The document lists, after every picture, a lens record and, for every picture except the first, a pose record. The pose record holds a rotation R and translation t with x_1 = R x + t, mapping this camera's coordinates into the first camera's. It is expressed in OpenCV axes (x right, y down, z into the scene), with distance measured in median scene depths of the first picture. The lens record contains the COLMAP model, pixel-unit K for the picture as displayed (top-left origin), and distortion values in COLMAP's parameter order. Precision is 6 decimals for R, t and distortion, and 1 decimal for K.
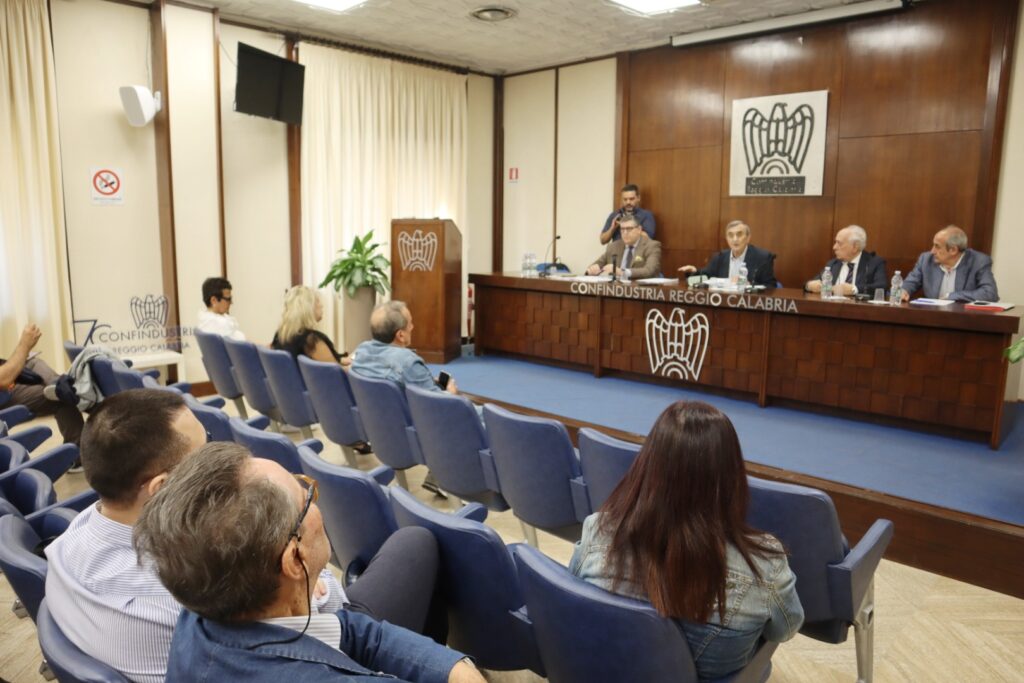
lens RADIAL K [[684.0, 0, 521.1], [0, 684.0, 338.1], [0, 0, 1]] dist [-0.070752, 0.010469]
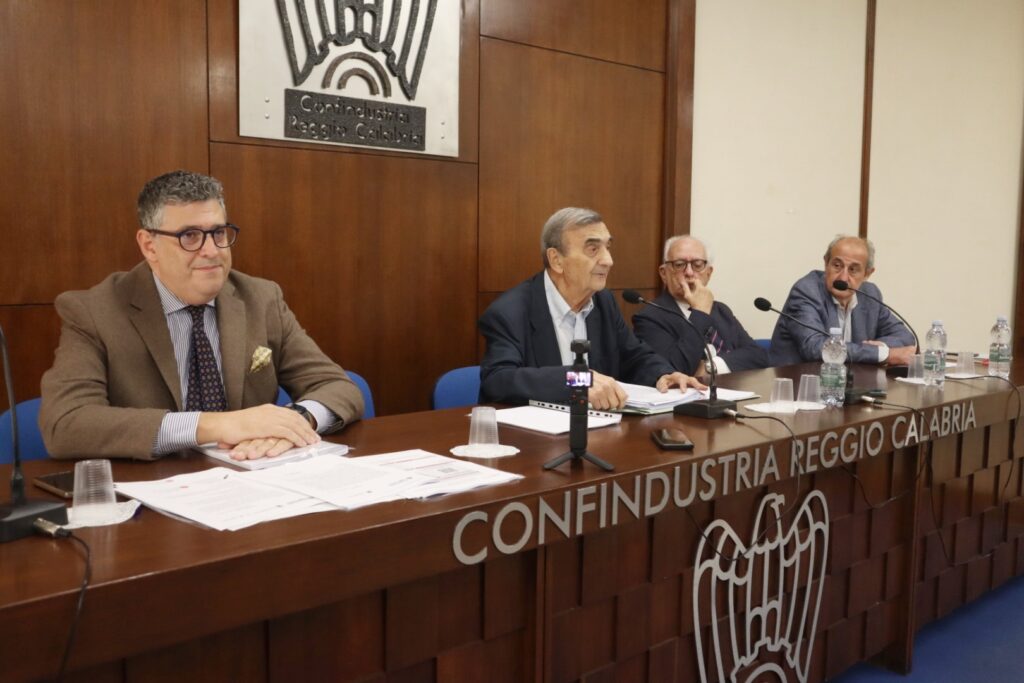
lens RADIAL K [[944.1, 0, 512.0], [0, 944.1, 324.8], [0, 0, 1]] dist [-0.004232, 0.000000]
pose [[0.097667, -0.088542, 0.991273, -0.182753], [0.141855, 0.987103, 0.074194, -0.153305], [-0.985058, 0.133371, 0.108968, 0.962691]]
